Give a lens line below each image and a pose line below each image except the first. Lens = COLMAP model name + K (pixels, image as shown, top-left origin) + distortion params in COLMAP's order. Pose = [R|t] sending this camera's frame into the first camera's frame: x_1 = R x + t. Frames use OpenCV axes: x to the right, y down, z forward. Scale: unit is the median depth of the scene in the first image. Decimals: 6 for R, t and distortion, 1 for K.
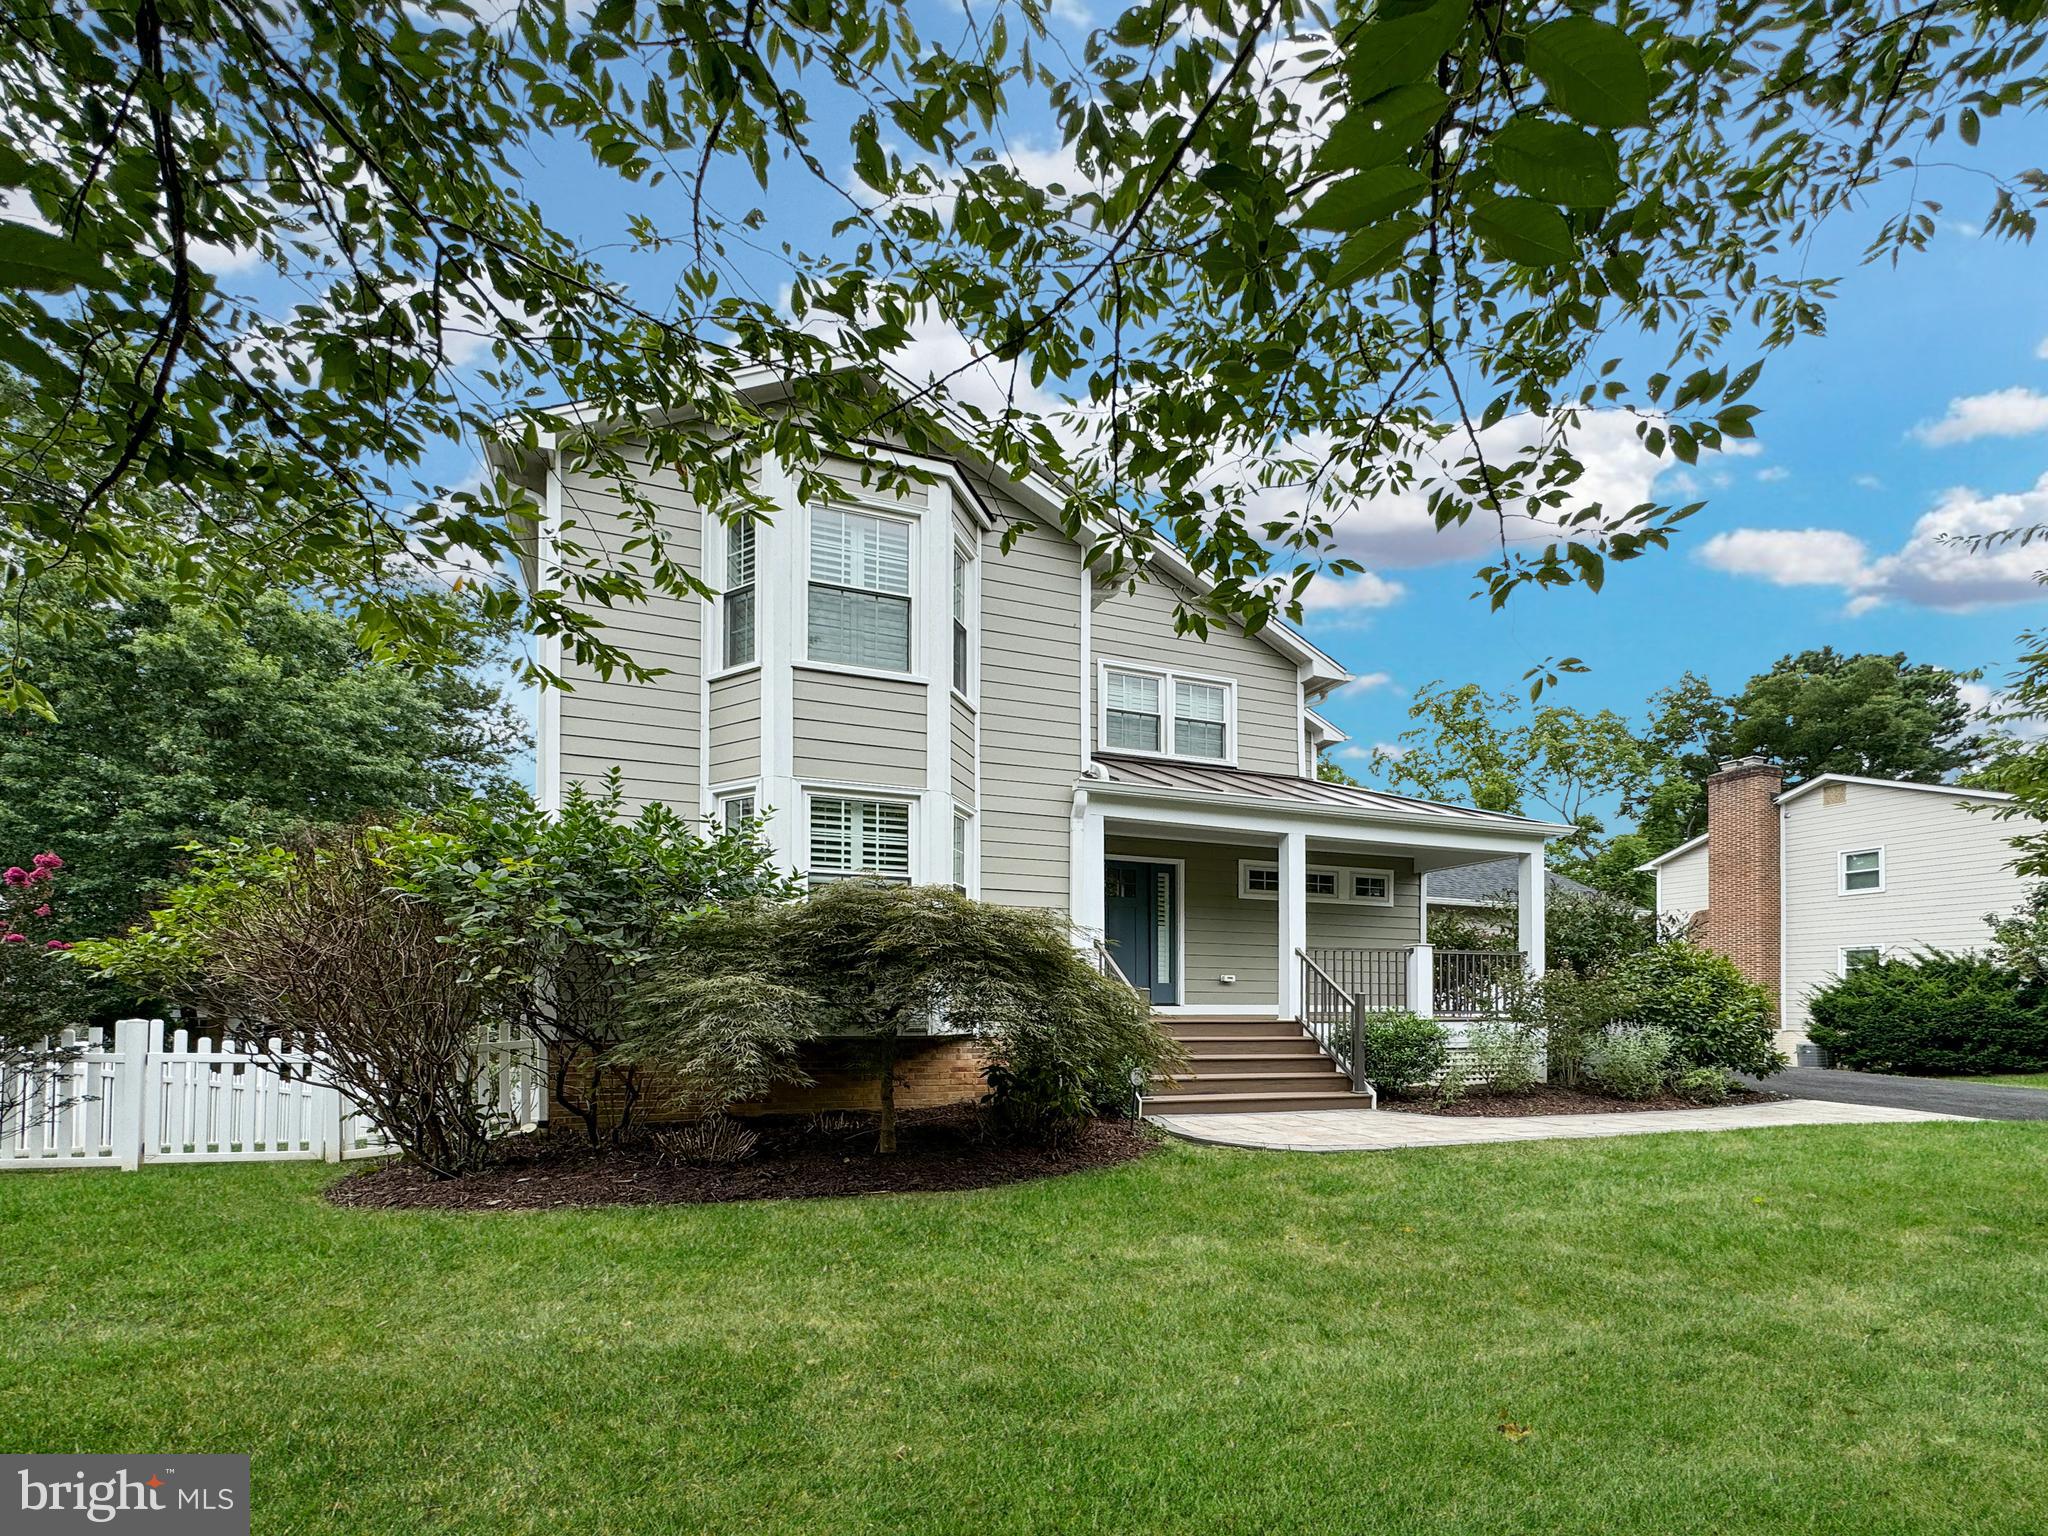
lens RADIAL K [[2594.1, 0, 1022.6], [0, 2594.1, 762.0], [0, 0, 1]] dist [0.000116, 0.000000]
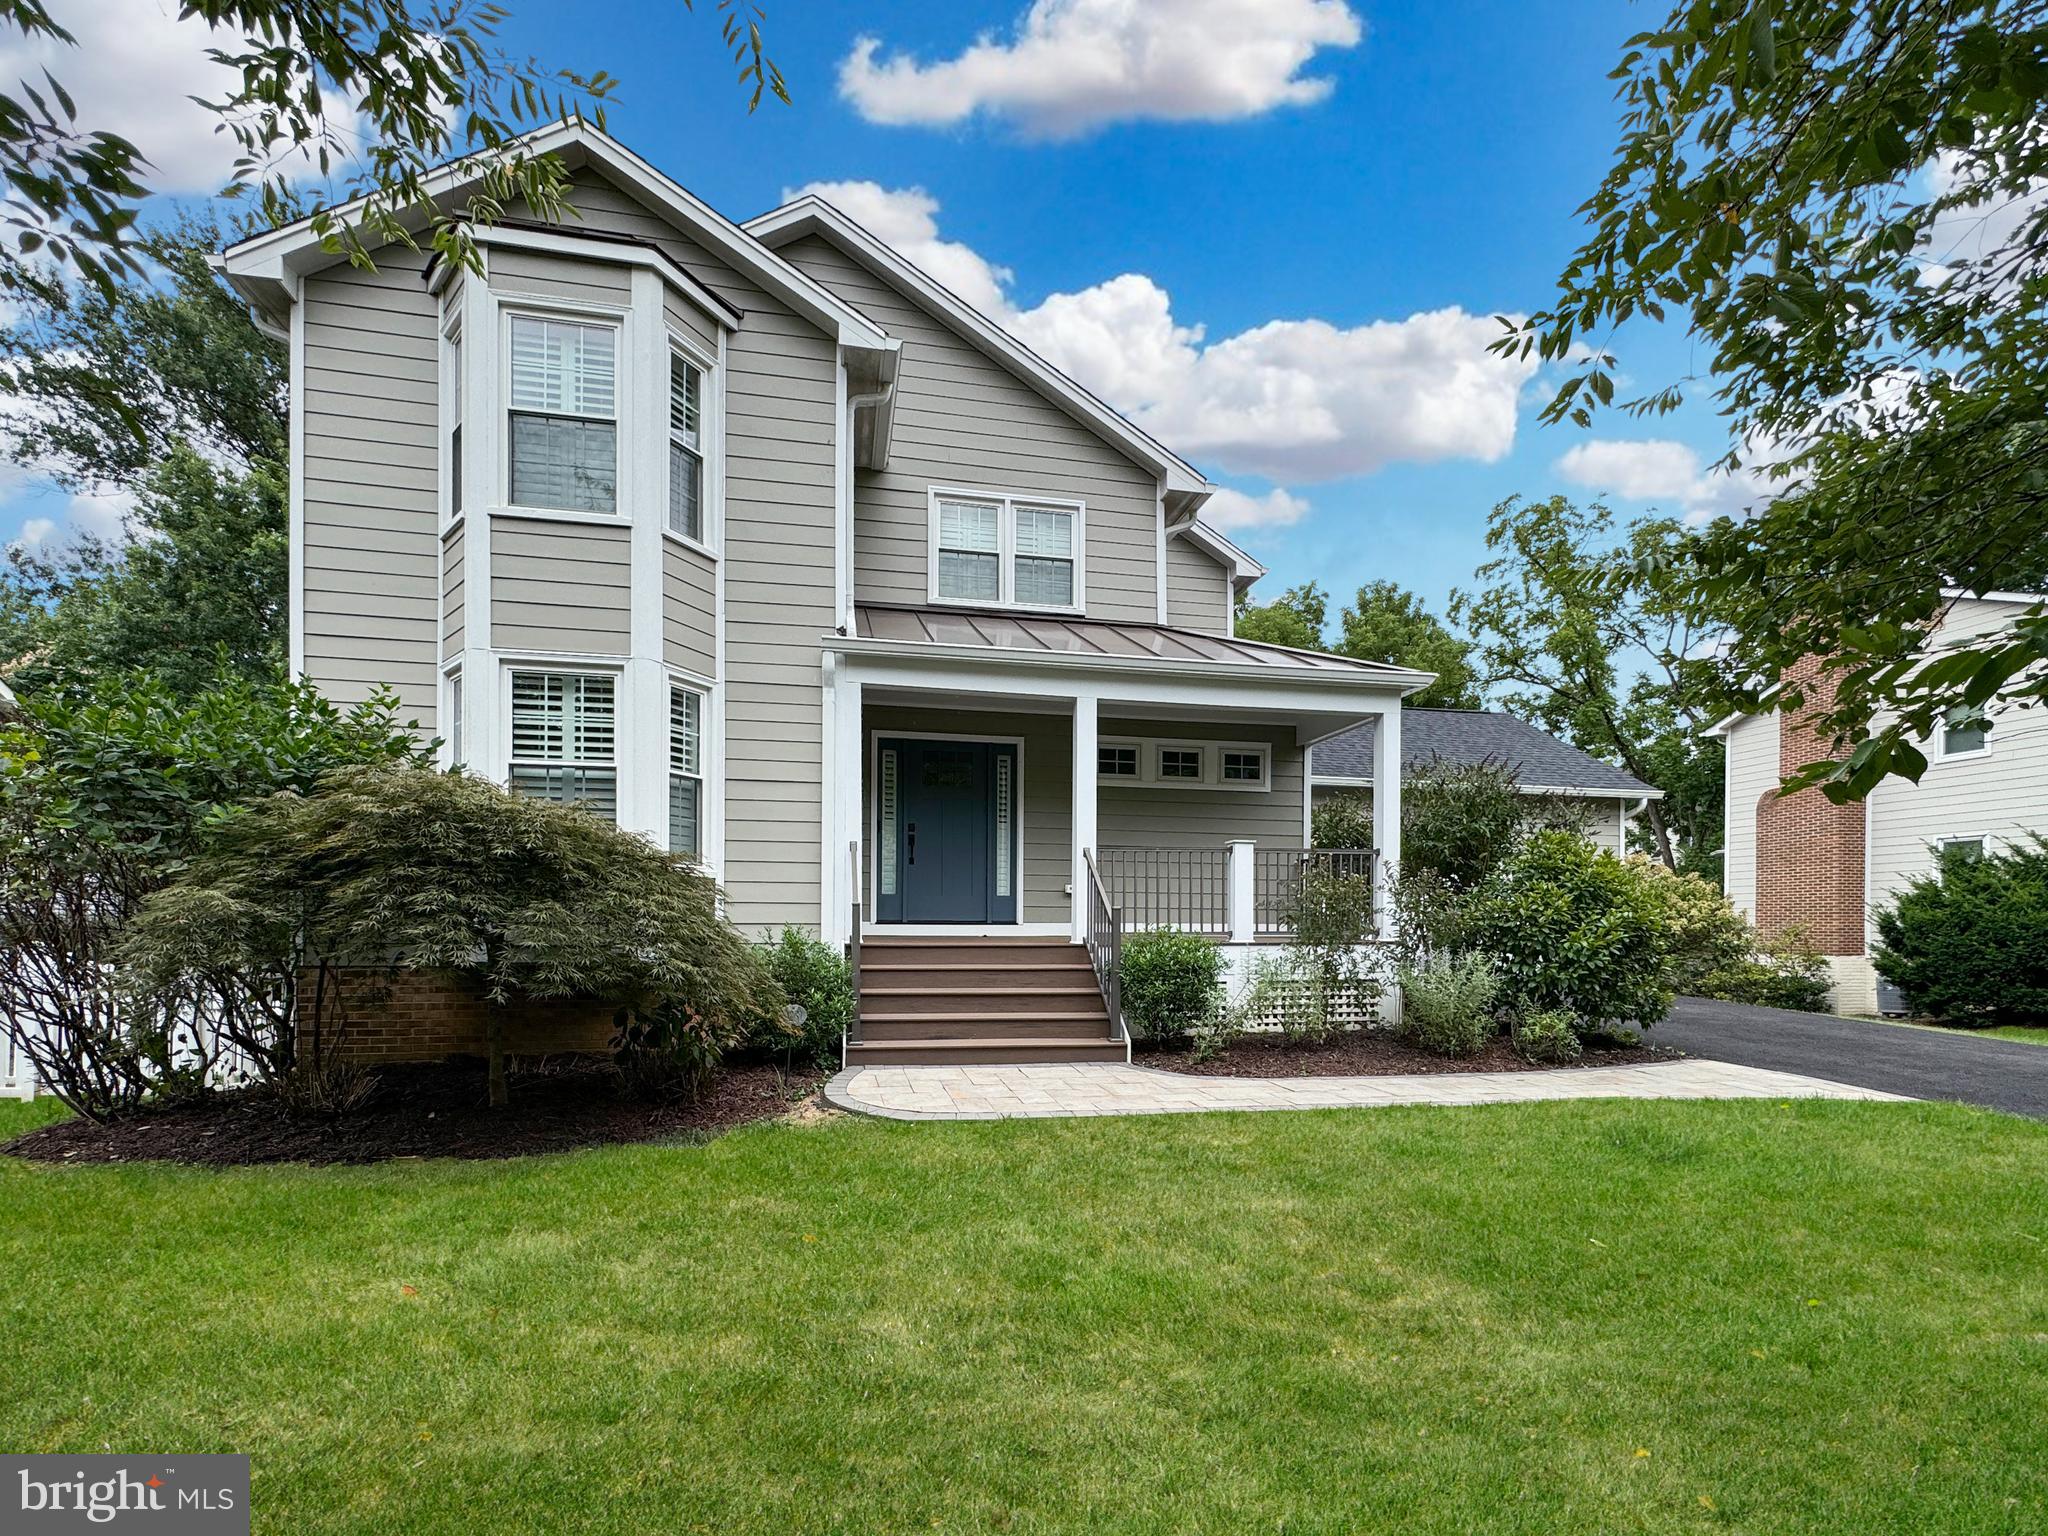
lens RADIAL K [[2594.1, 0, 1024.6], [0, 2594.1, 774.9], [0, 0, 1]] dist [0.000116, 0.000000]
pose [[0.928690, -0.023858, -0.370089, 0.369219], [0.036653, 0.998947, 0.027578, 0.029076], [0.369042, -0.039176, 0.928587, 0.293120]]
